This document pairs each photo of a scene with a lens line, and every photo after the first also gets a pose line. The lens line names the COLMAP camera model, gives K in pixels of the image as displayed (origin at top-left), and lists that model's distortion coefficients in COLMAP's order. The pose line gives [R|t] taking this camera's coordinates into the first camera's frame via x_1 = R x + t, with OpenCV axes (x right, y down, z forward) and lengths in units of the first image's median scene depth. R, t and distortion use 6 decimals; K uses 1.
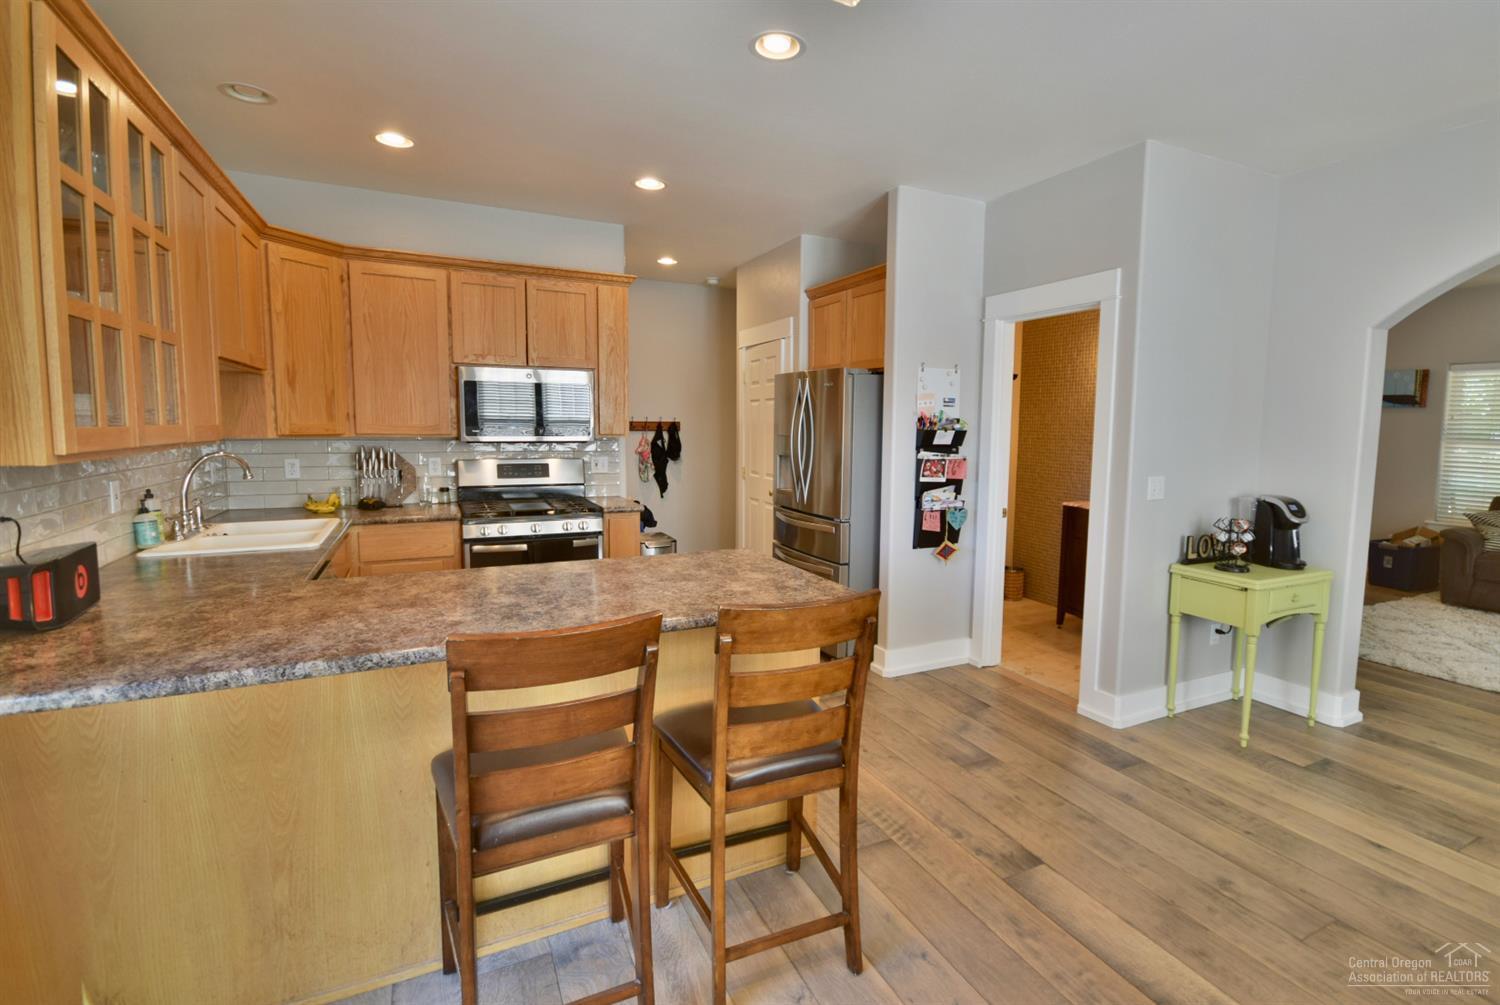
lens RADIAL K [[731.6, 0, 750.5], [0, 731.6, 490.9], [0, 0, 1]] dist [-0.001575, 0.000010]
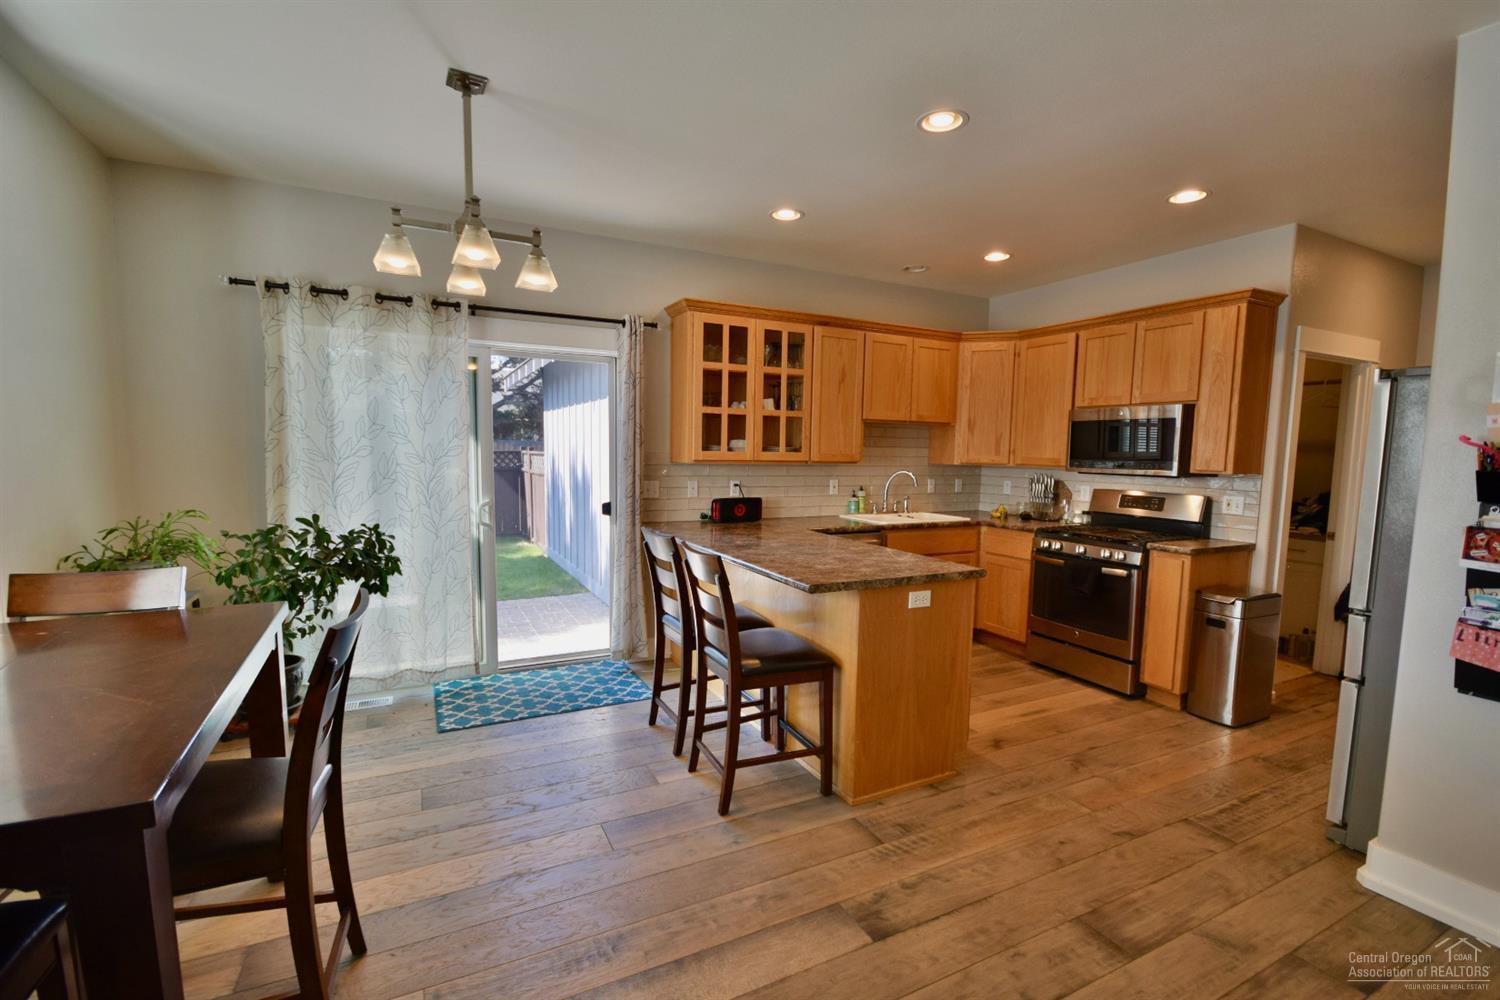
lens RADIAL K [[662.2, 0, 748.2], [0, 662.2, 510.3], [0, 0, 1]] dist [-0.003798, -0.001808]
pose [[-0.011136, 0.080477, -0.996694, 0.731678], [-0.105152, 0.991135, 0.081203, -0.039024], [0.994394, 0.105709, -0.002575, 0.497974]]
